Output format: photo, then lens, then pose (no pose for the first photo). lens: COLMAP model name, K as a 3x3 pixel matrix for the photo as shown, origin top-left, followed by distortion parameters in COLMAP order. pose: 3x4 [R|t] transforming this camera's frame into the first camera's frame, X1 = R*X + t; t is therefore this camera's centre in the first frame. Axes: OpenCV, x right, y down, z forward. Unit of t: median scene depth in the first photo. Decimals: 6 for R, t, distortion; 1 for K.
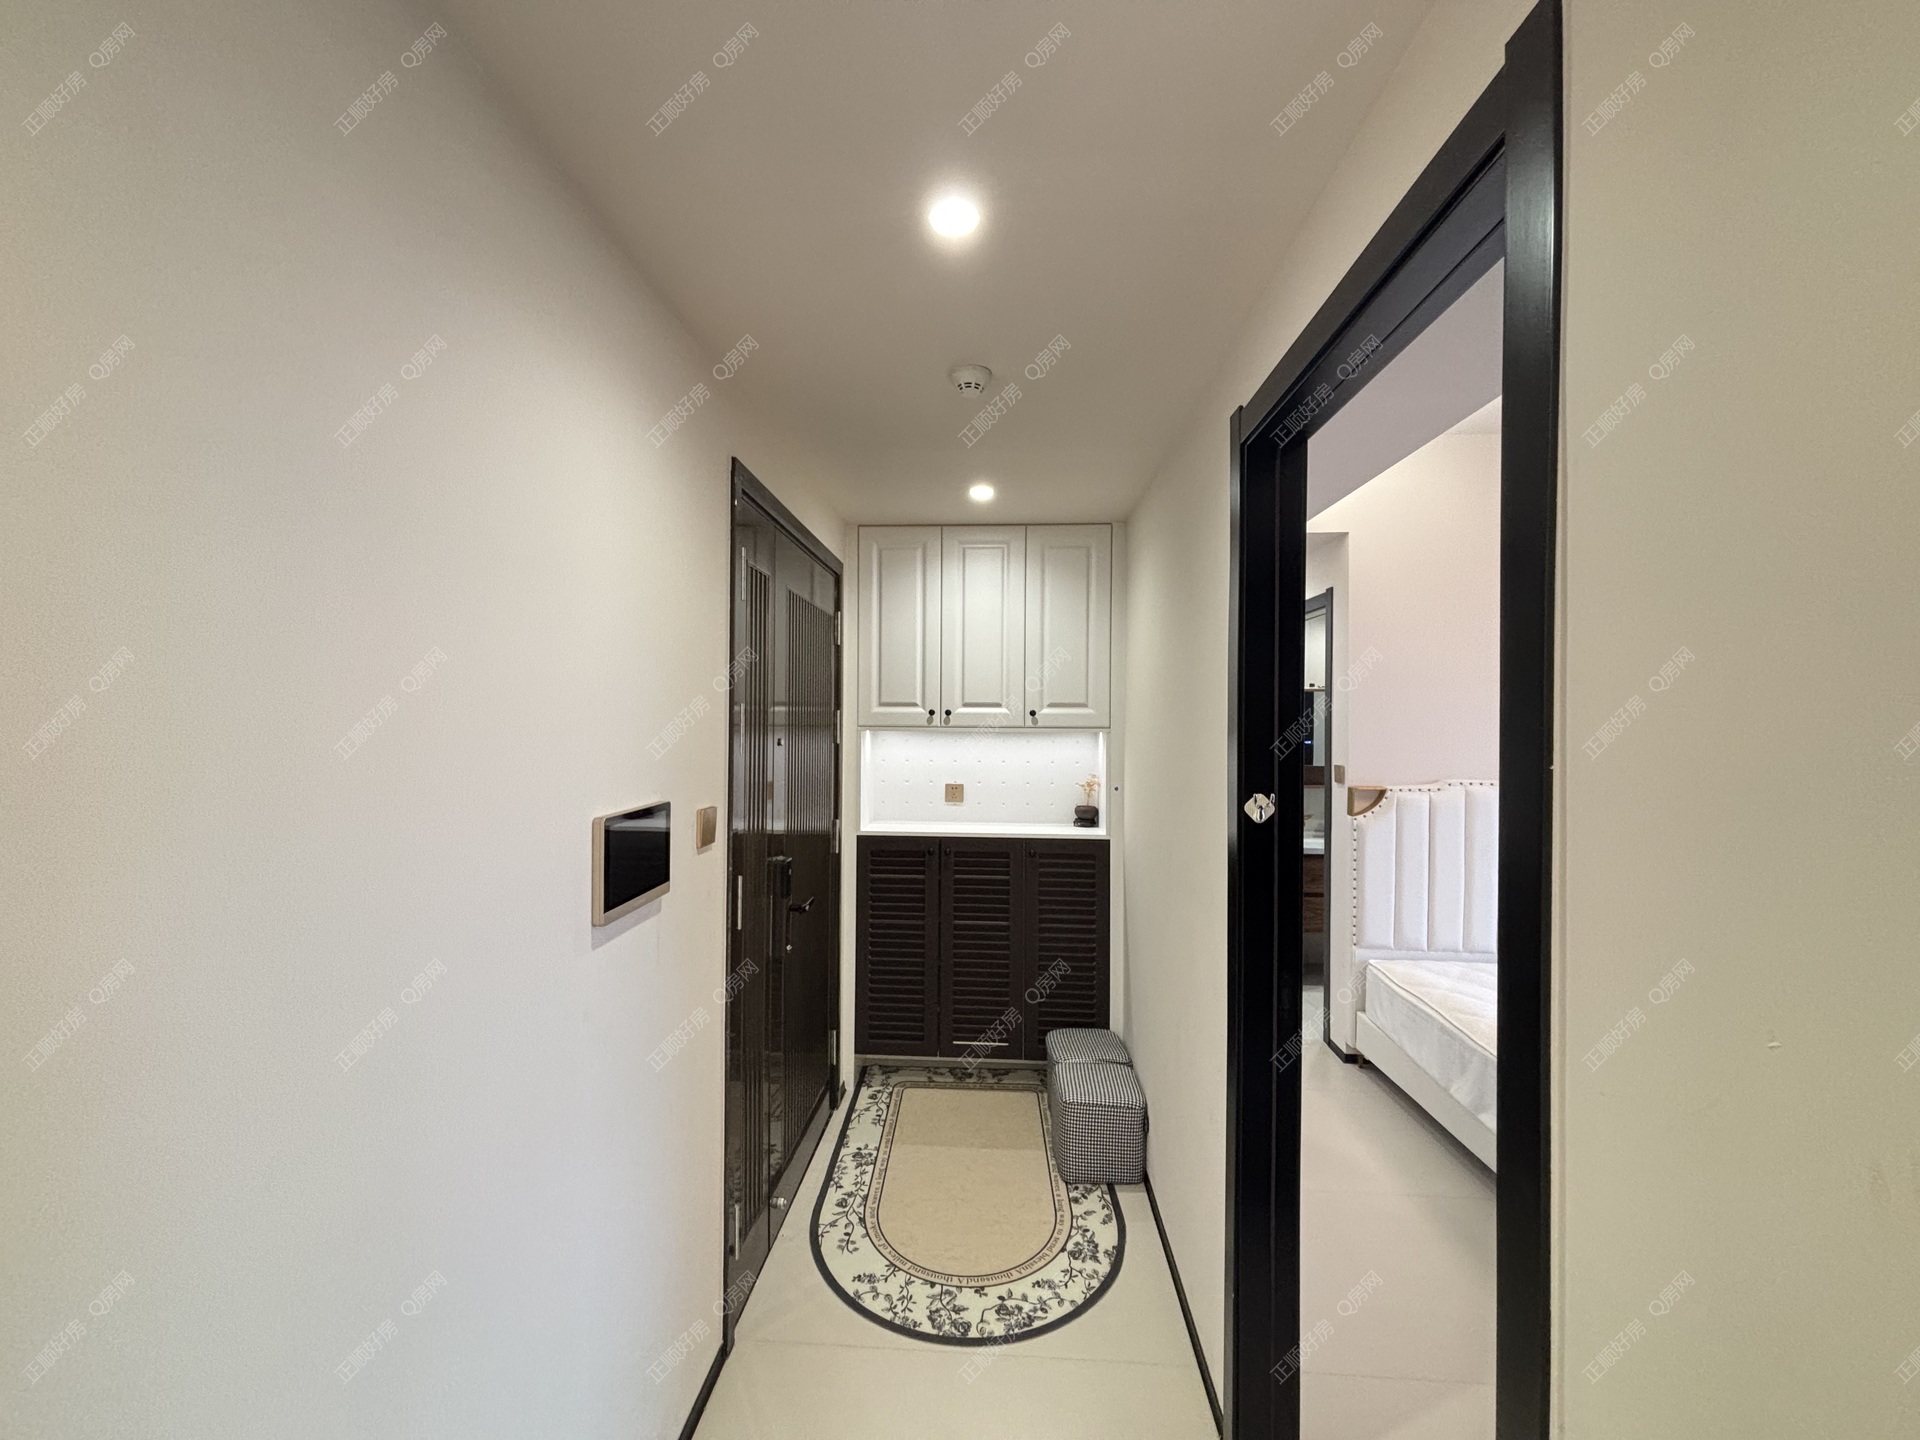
lens RADIAL K [[774.2, 0, 960.4], [0, 774.2, 720.5], [0, 0, 1]] dist [0.000494, 0.001020]
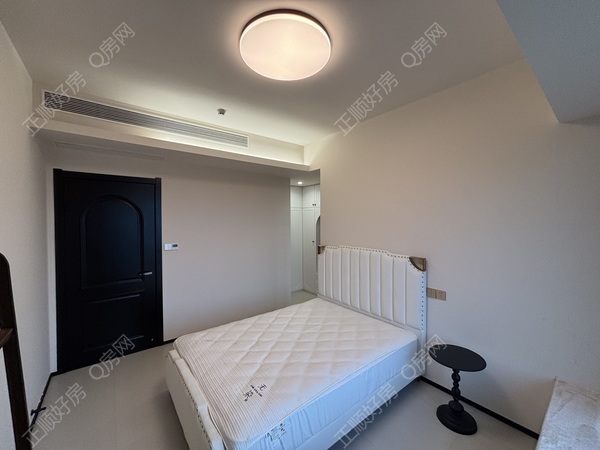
lens RADIAL K [[241.9, 0, 296.2], [0, 241.9, 222.0], [0, 0, 1]] dist [0.000494, 0.001020]
pose [[0.658804, -0.007661, -0.752275, 1.228455], [0.004203, 0.999970, -0.006504, -0.009572], [0.752303, 0.001123, 0.658817, 0.250667]]
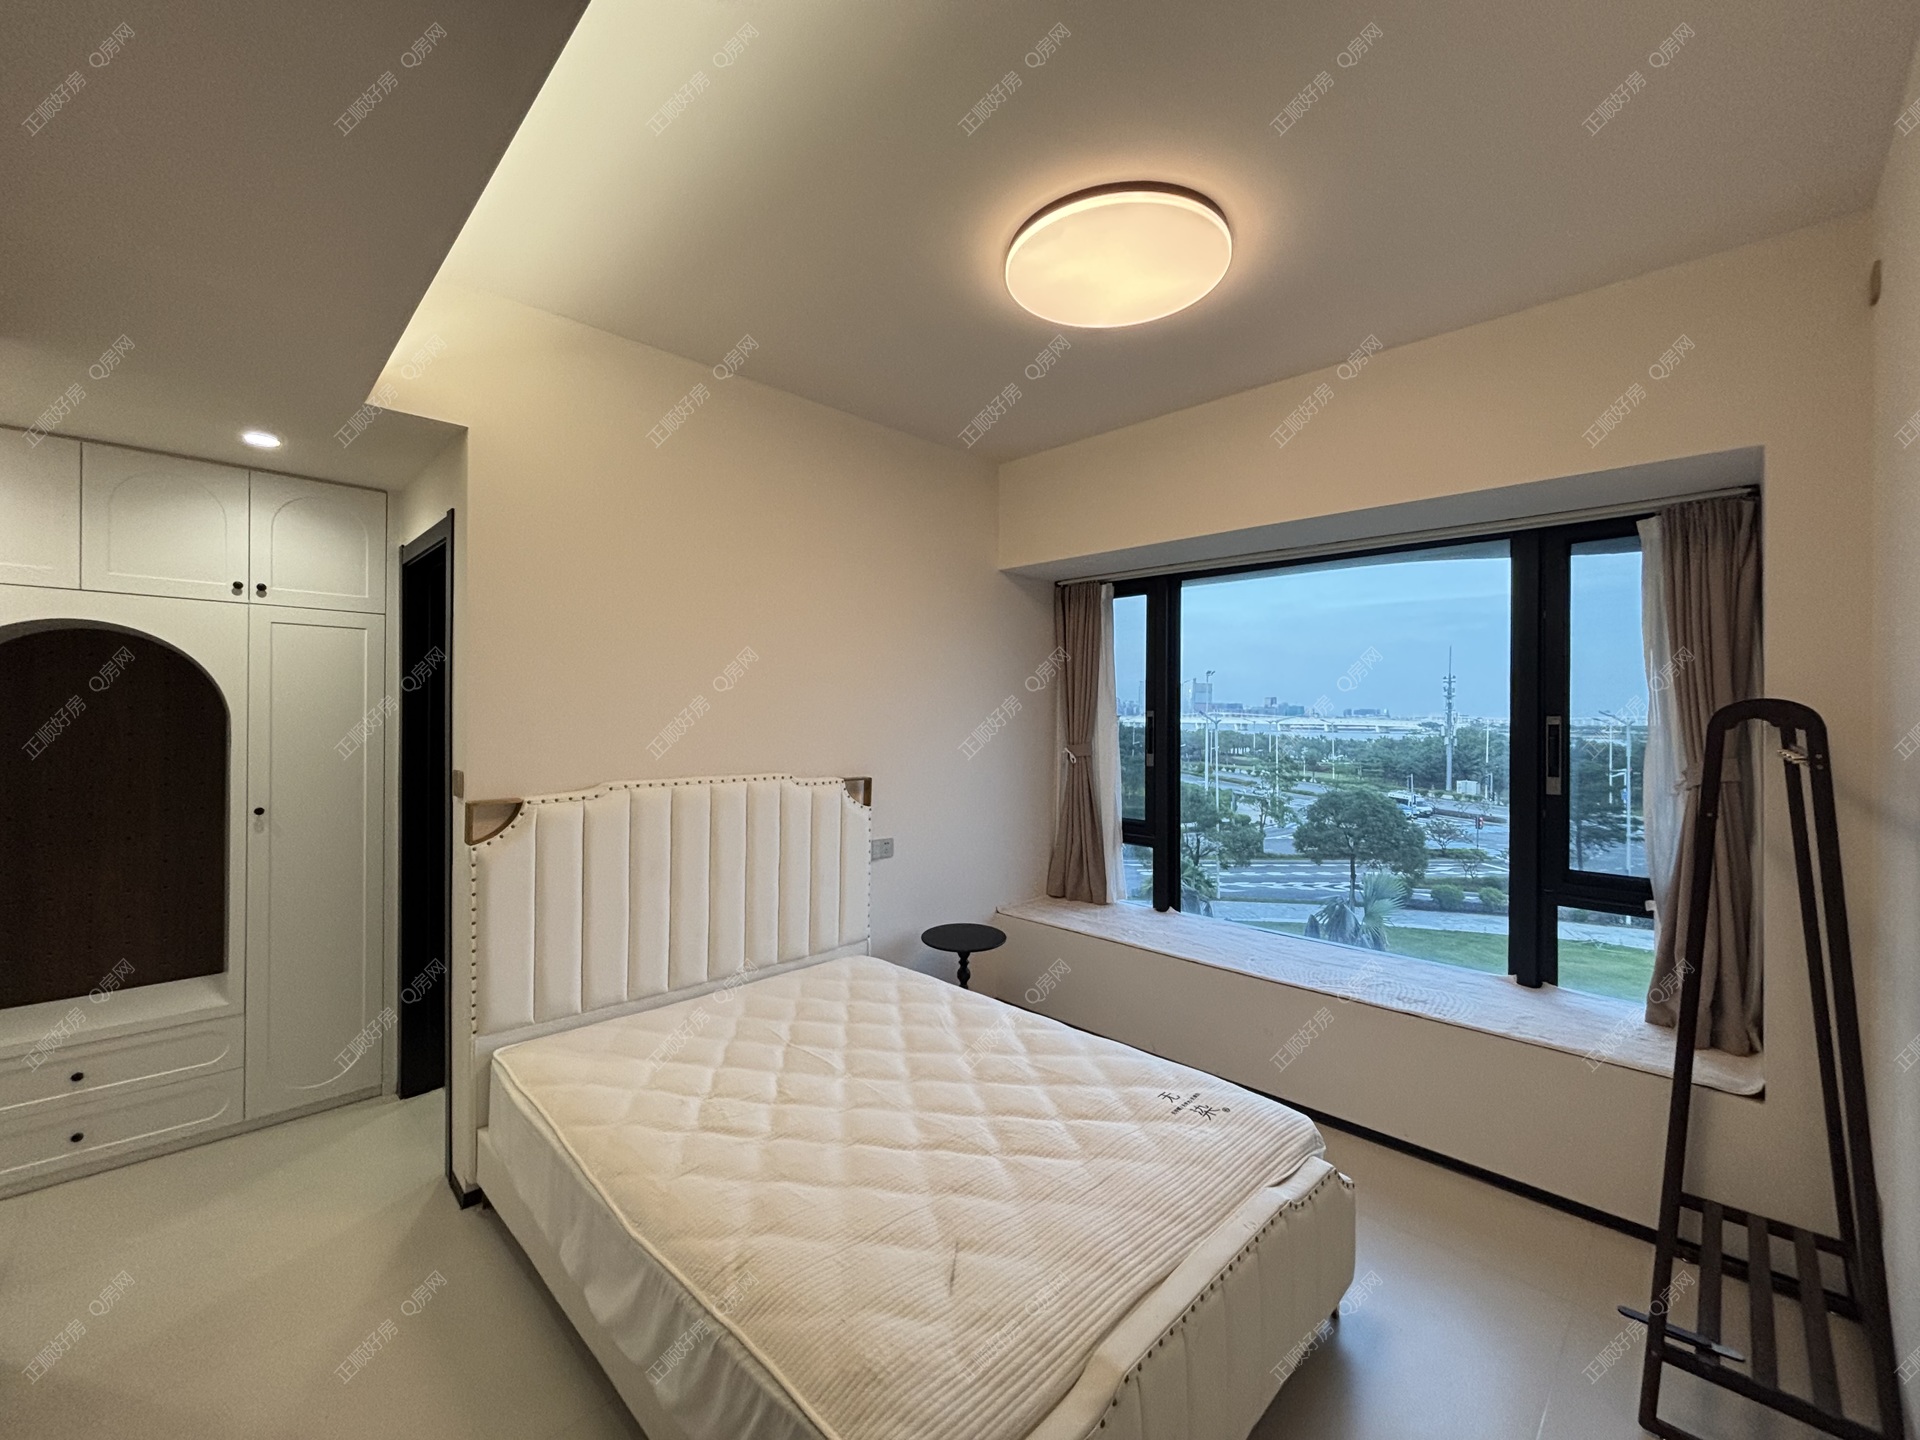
lens RADIAL K [[774.2, 0, 951.7], [0, 774.2, 717.8], [0, 0, 1]] dist [0.000494, 0.001020]
pose [[0.675423, -0.008092, 0.737386, 0.292875], [0.002041, 0.999956, 0.009104, 0.005936], [-0.737427, -0.004644, 0.675410, 0.229788]]
